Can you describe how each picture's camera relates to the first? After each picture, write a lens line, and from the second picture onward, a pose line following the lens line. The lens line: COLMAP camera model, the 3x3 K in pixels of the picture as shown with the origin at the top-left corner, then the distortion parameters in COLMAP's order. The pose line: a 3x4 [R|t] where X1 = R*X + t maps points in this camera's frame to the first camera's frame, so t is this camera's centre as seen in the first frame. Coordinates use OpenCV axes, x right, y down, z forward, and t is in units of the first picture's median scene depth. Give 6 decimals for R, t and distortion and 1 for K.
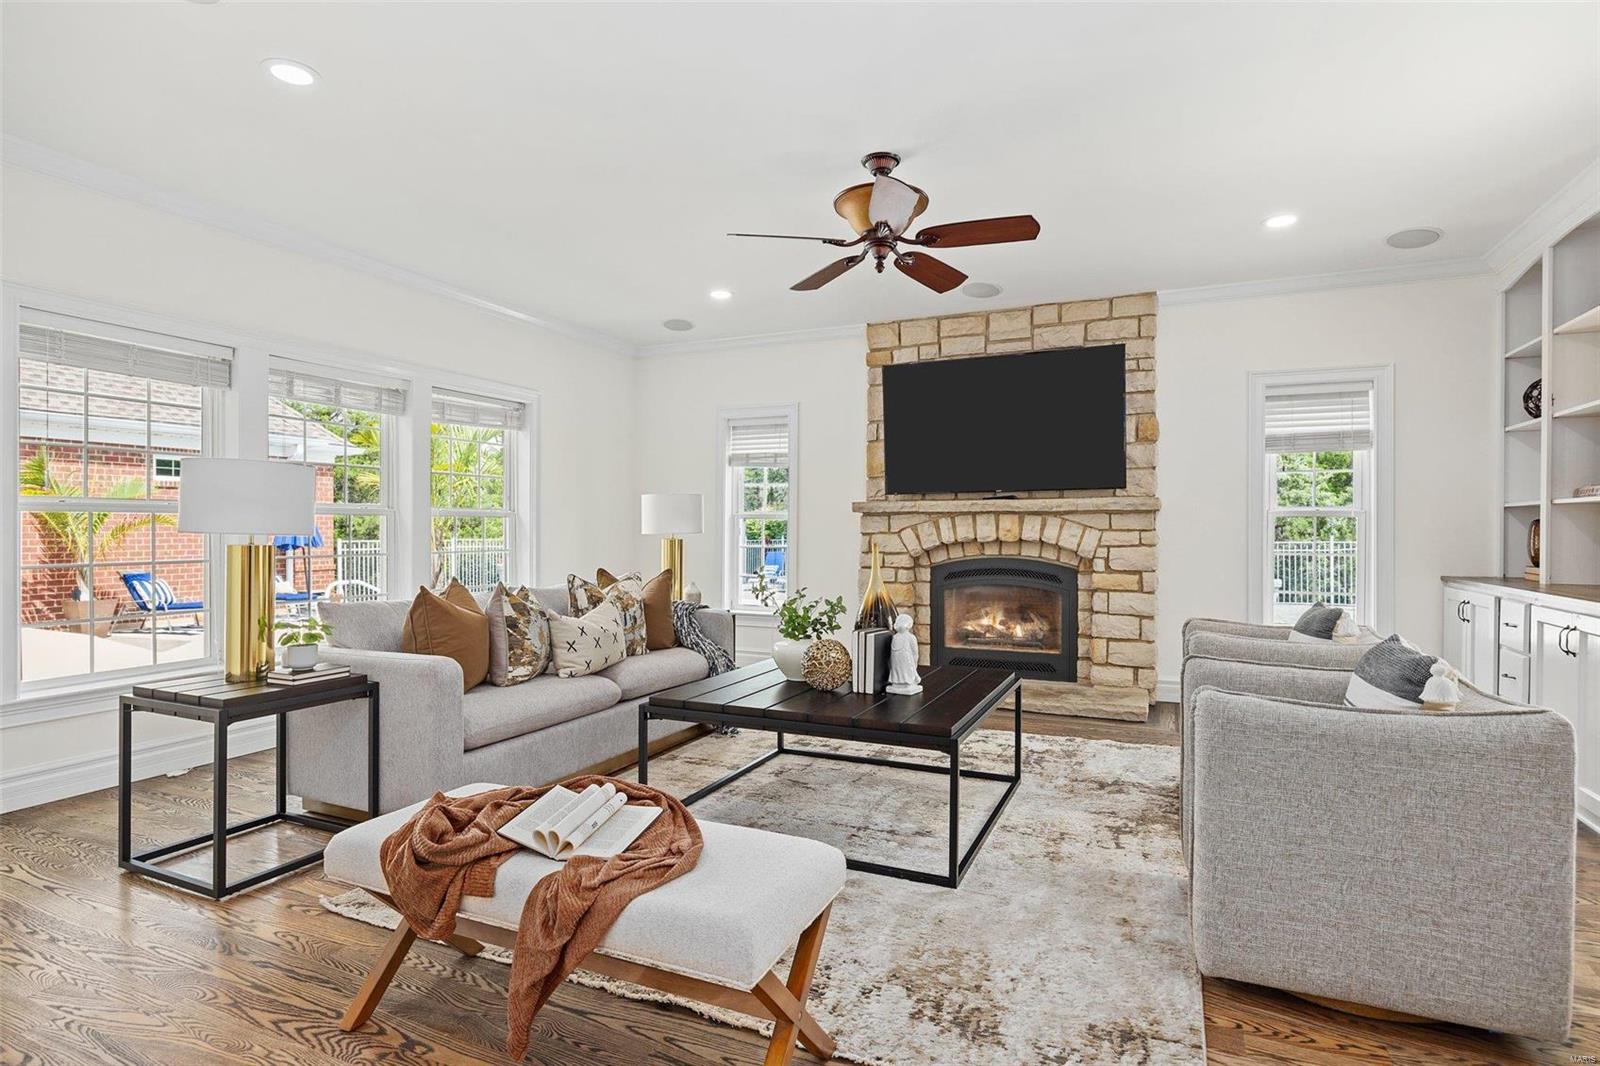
lens RADIAL K [[823.0, 0, 799.4], [0, 823.0, 529.3], [0, 0, 1]] dist [-0.007020, -0.001058]
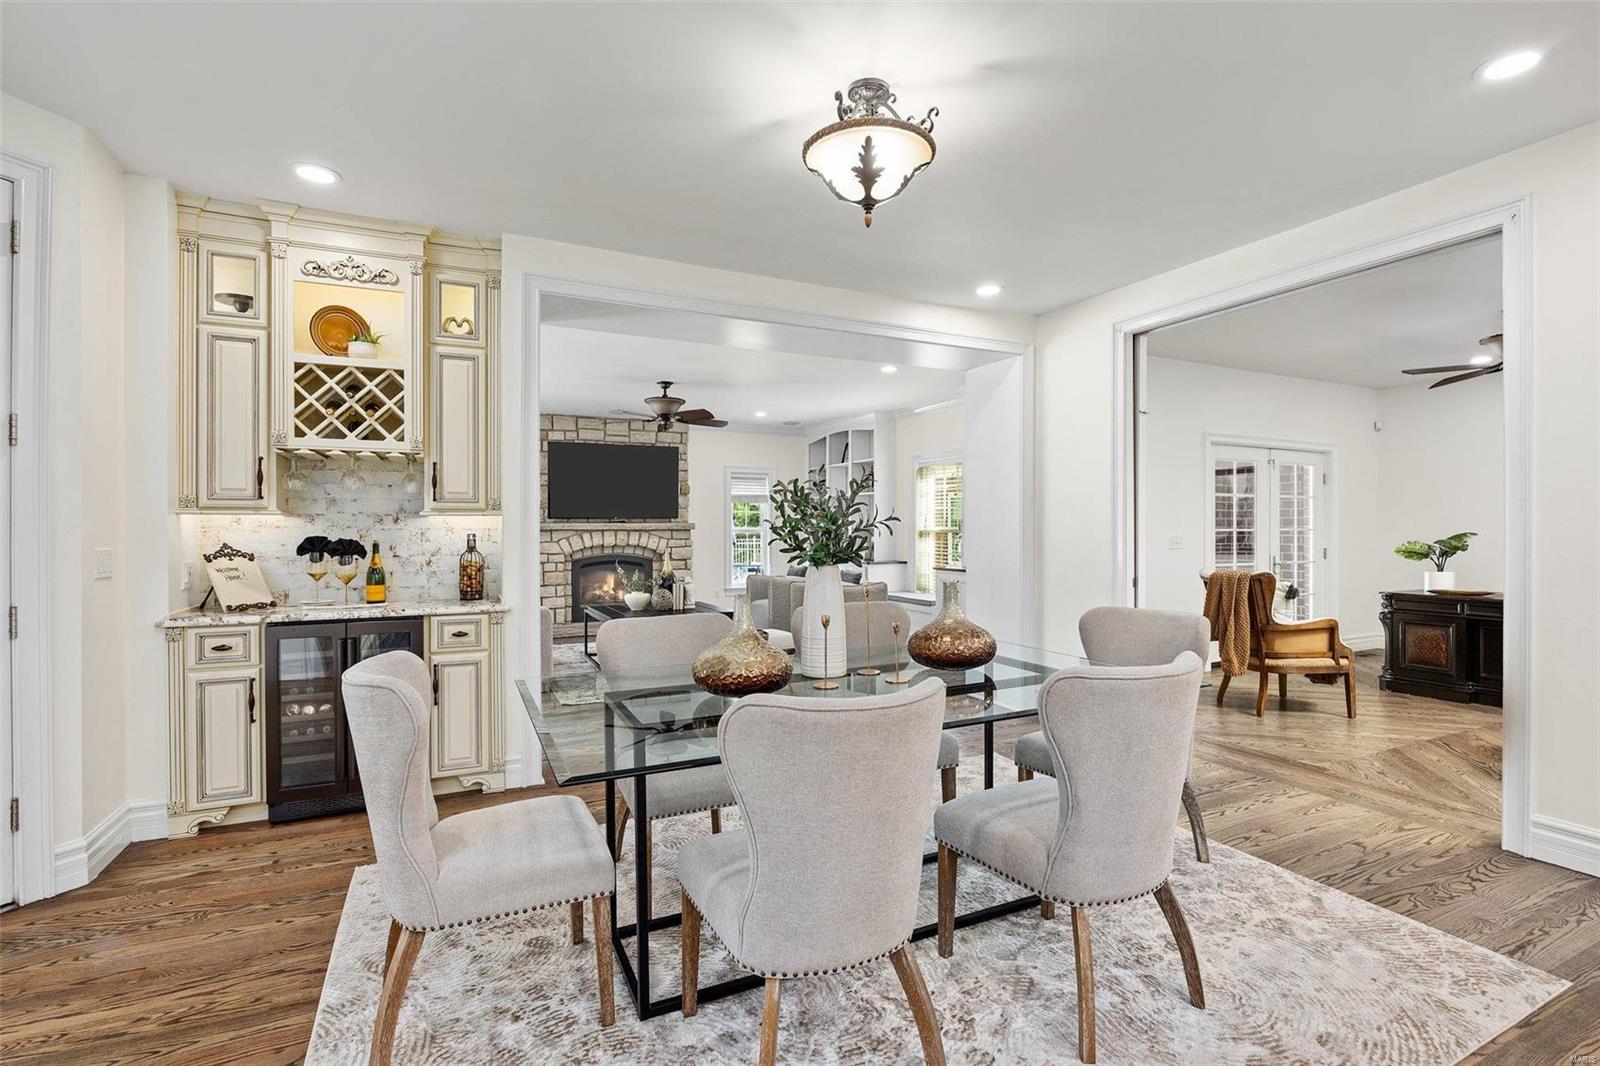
lens RADIAL K [[747.1, 0, 817.2], [0, 747.1, 528.3], [0, 0, 1]] dist [-0.005990, 0.000293]
pose [[0.622161, -0.000751, 0.782889, -0.877015], [0.002883, 0.999995, -0.001332, -0.023315], [-0.782884, 0.003086, 0.622160, -0.436310]]
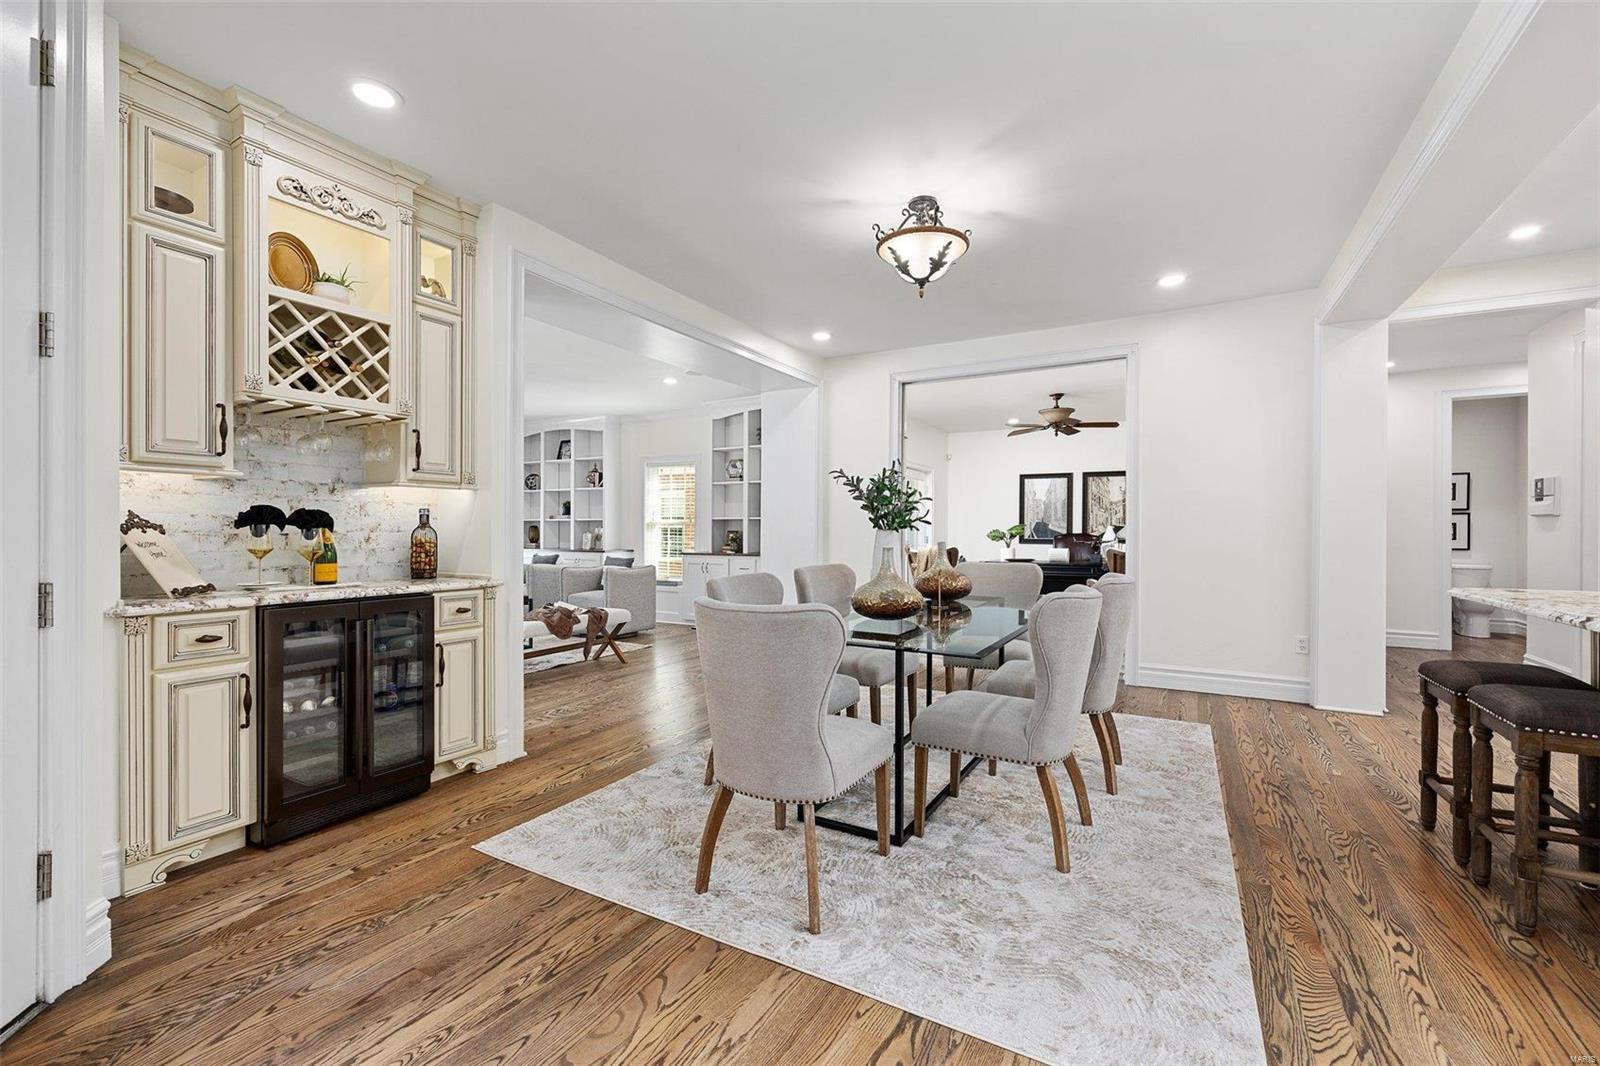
lens RADIAL K [[649.0, 0, 825.9], [0, 649.0, 532.5], [0, 0, 1]] dist [-0.005509, 0.000556]
pose [[0.058177, -0.003696, 0.998299, -1.092043], [-0.000458, 0.999993, 0.003729, 0.000257], [-0.998306, -0.000674, 0.058175, -0.115806]]
